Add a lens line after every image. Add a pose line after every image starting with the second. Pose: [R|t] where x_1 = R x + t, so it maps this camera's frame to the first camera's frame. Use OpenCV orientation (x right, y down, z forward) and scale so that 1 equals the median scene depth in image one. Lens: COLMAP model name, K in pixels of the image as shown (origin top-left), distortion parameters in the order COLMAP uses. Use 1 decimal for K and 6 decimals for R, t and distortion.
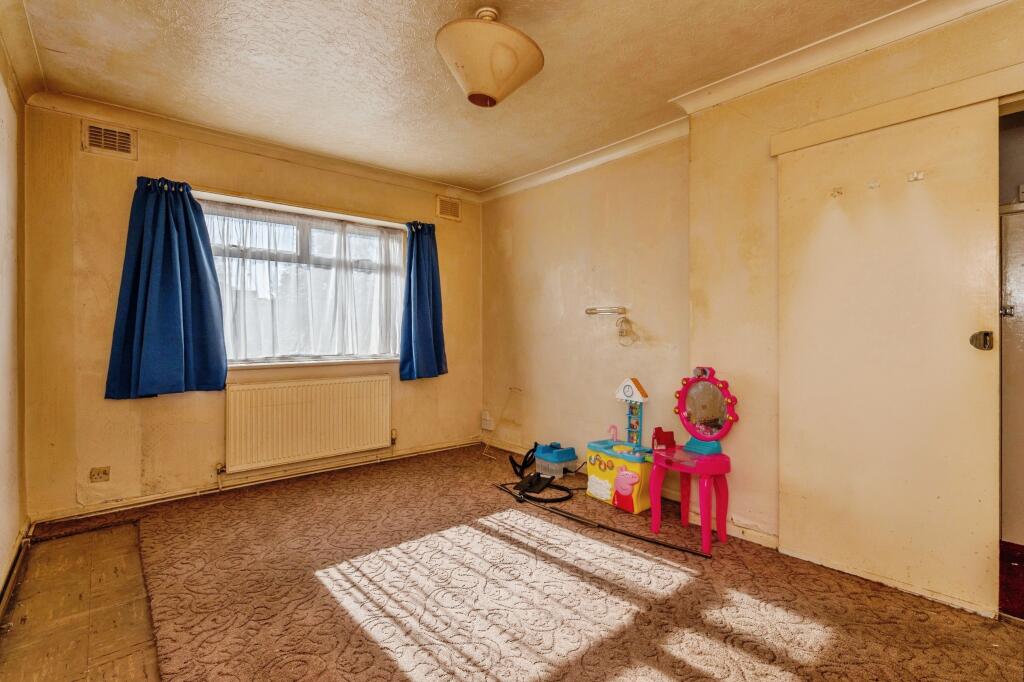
lens RADIAL K [[469.0, 0, 512.3], [0, 469.0, 334.5], [0, 0, 1]] dist [-0.001124, -0.000409]
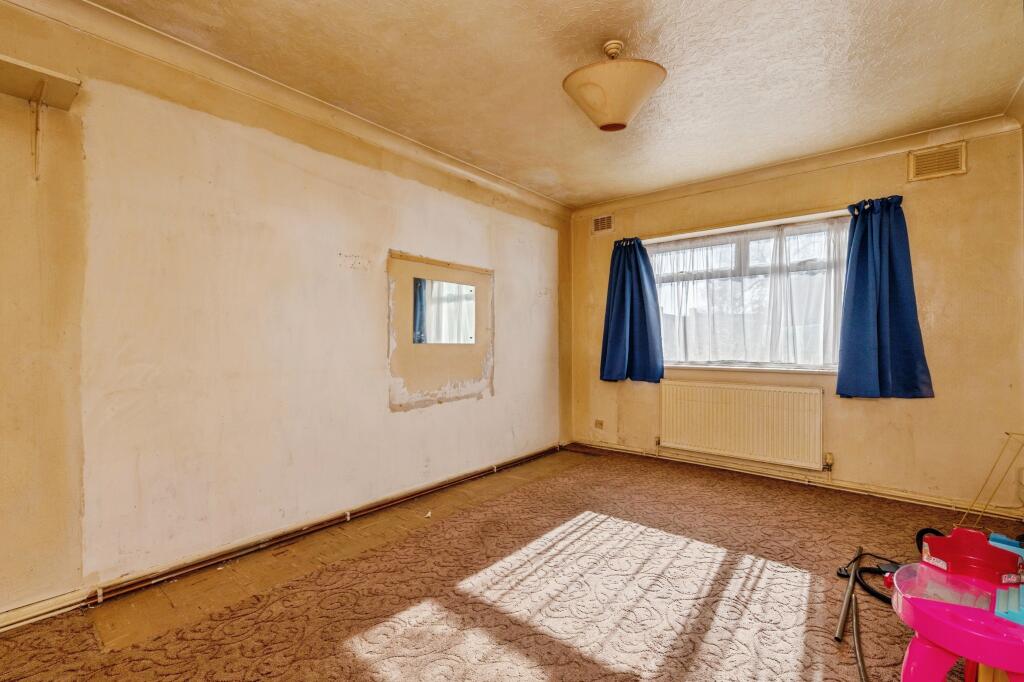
lens RADIAL K [[448.8, 0, 512.0], [0, 448.8, 341.0], [0, 0, 1]] dist [-0.000953, -0.000266]
pose [[0.169741, 0.000318, -0.985489, 0.607518], [-0.004534, 0.999990, -0.000458, 0.001238], [0.985478, 0.004546, 0.169741, 0.386131]]
